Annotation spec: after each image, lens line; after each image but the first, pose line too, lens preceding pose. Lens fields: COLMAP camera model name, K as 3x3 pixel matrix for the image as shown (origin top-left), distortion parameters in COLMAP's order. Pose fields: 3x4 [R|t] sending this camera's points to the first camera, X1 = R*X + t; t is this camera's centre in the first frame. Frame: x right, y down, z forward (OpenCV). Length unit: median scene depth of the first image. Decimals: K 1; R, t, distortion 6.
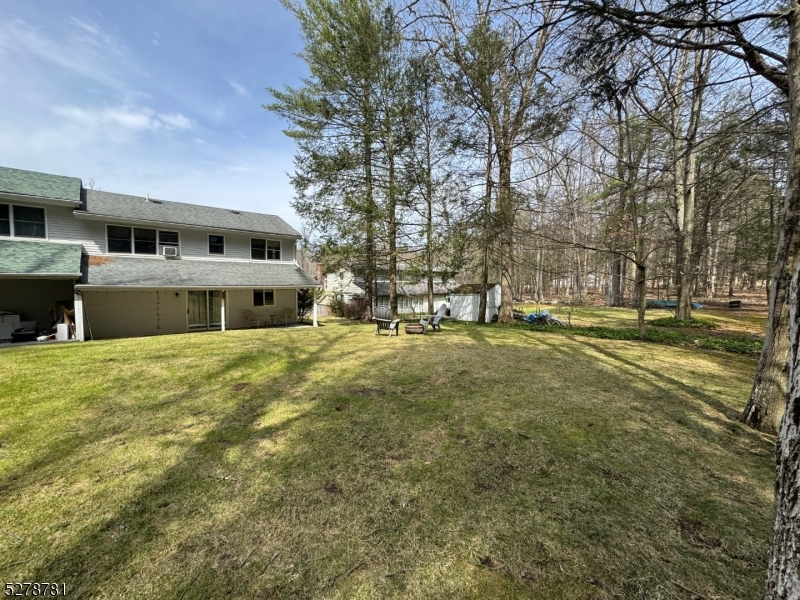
lens RADIAL K [[314.1, 0, 400.0], [0, 314.1, 300.0], [0, 0, 1]] dist [-0.001841, -0.000313]
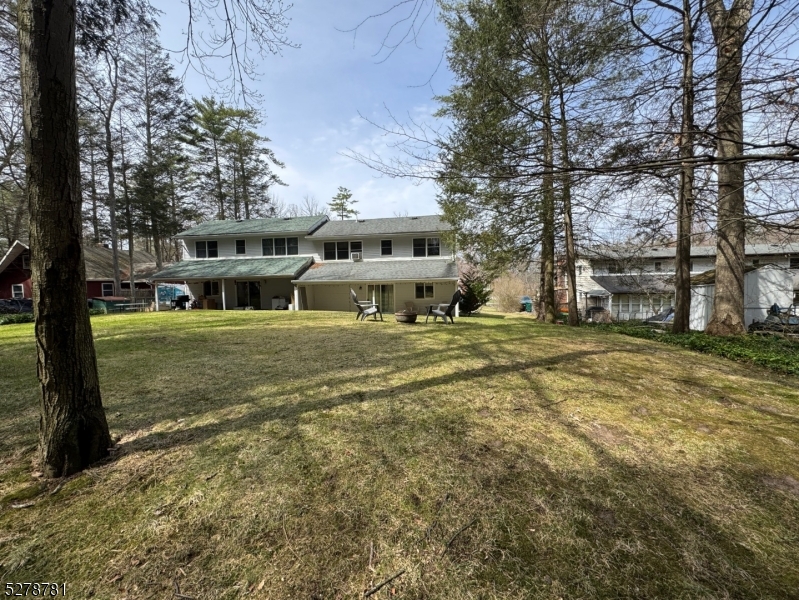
lens RADIAL K [[317.1, 0, 399.5], [0, 317.1, 300.0], [0, 0, 1]] dist [-0.002327, -0.000193]
pose [[0.631143, 0.017873, -0.775461, 0.477892], [-0.020849, 0.999764, 0.006073, 0.024717], [0.775387, 0.012334, 0.631366, 0.283355]]
